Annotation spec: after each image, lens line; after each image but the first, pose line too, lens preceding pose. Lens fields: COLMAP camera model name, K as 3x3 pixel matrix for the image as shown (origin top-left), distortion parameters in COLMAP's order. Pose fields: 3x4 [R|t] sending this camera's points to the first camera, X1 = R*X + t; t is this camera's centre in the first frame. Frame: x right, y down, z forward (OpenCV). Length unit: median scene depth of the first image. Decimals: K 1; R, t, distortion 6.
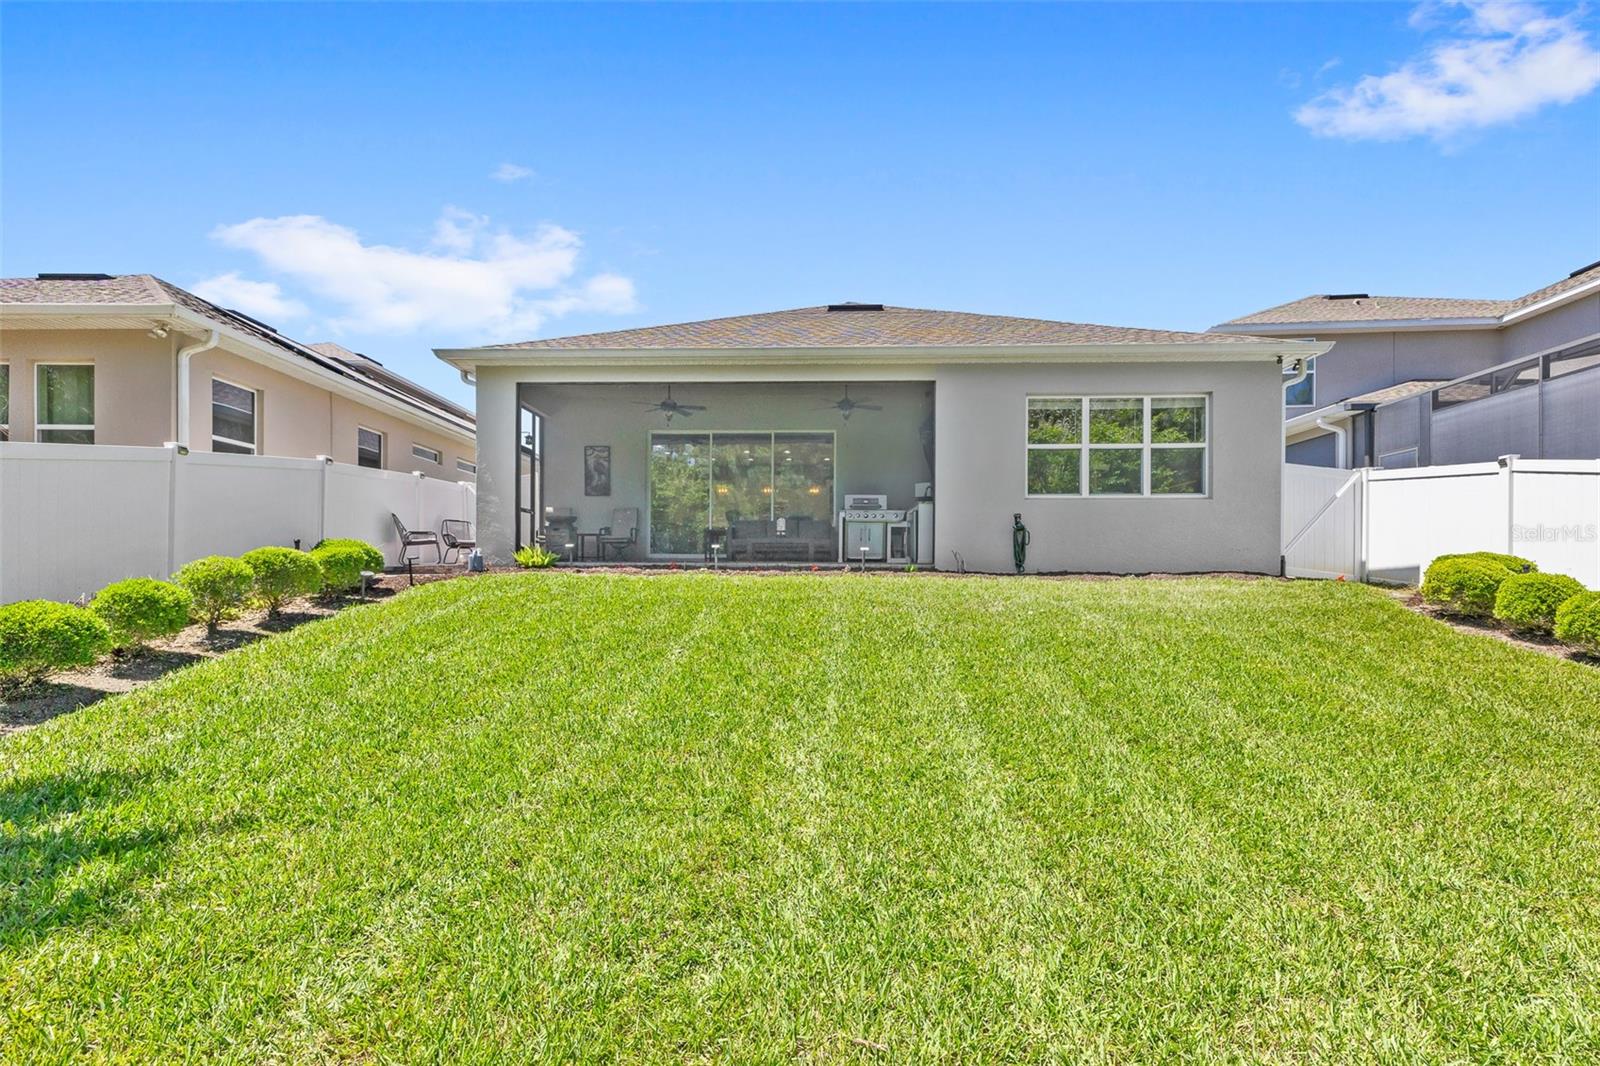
lens RADIAL K [[688.9, 0, 796.7], [0, 688.9, 558.7], [0, 0, 1]] dist [0.008073, 0.000064]
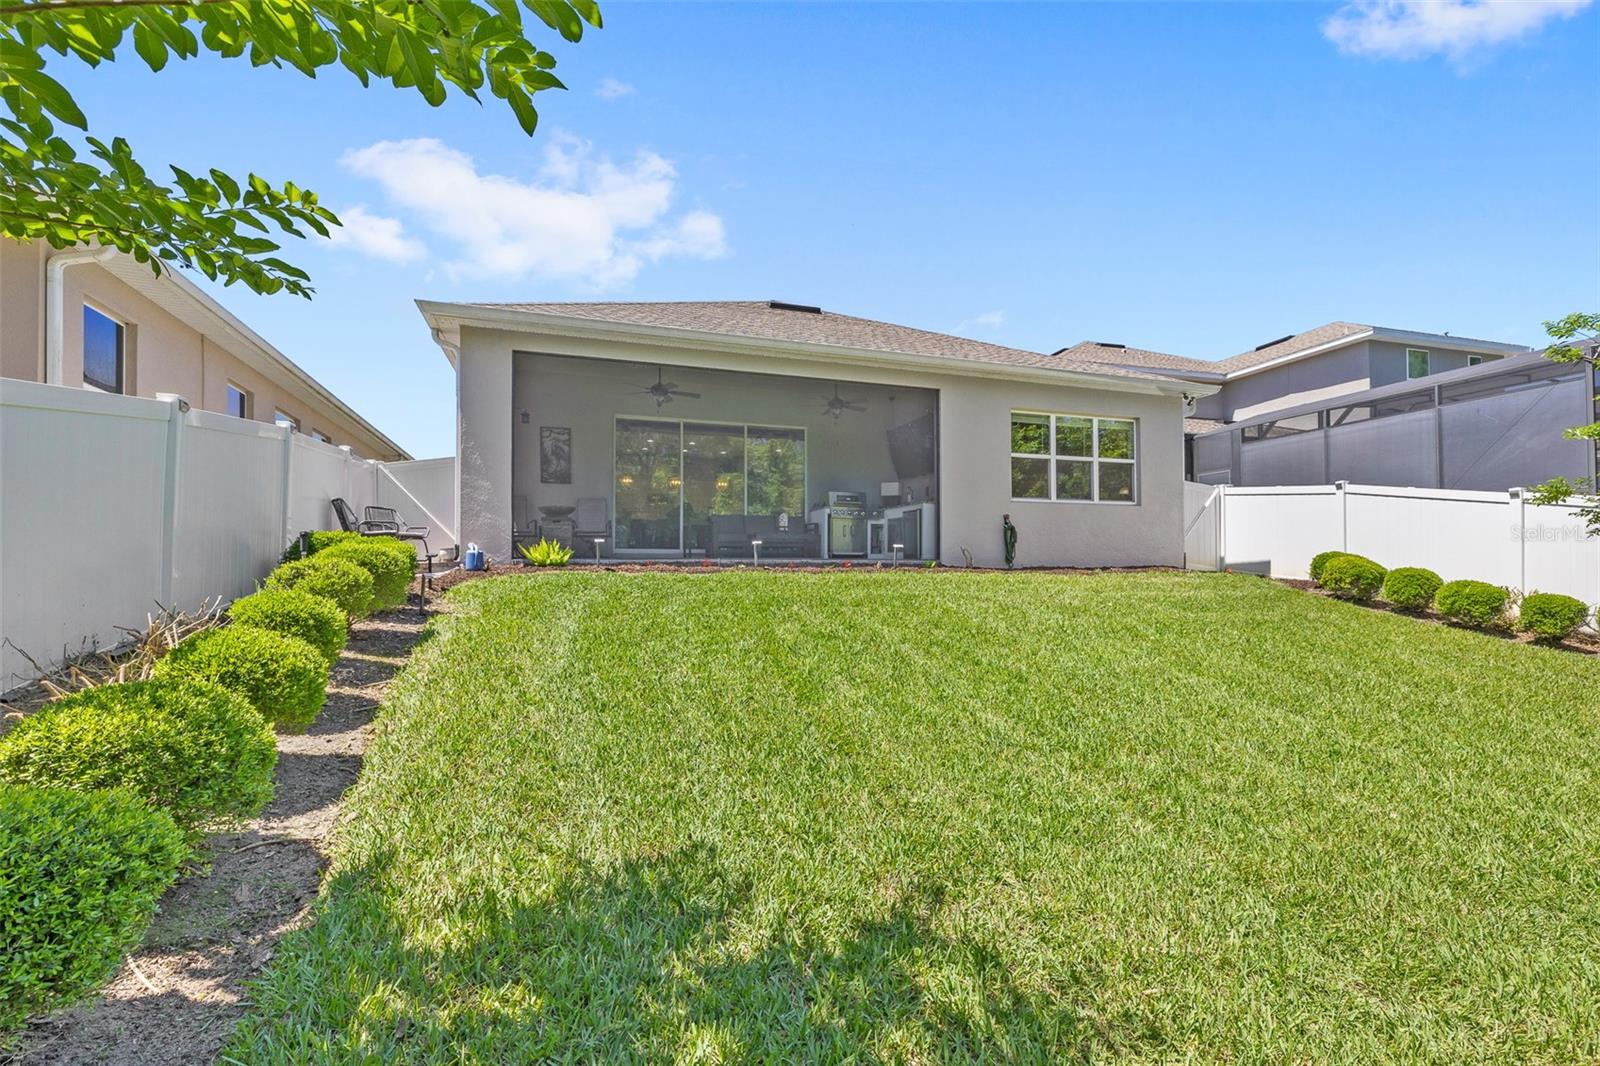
lens RADIAL K [[690.6, 0, 796.9], [0, 690.6, 529.3], [0, 0, 1]] dist [0.002008, 0.000161]
pose [[0.936913, 0.013265, 0.349312, -0.377496], [-0.002082, 0.999474, -0.032371, -0.005294], [-0.349557, 0.029602, 0.936447, 0.078702]]
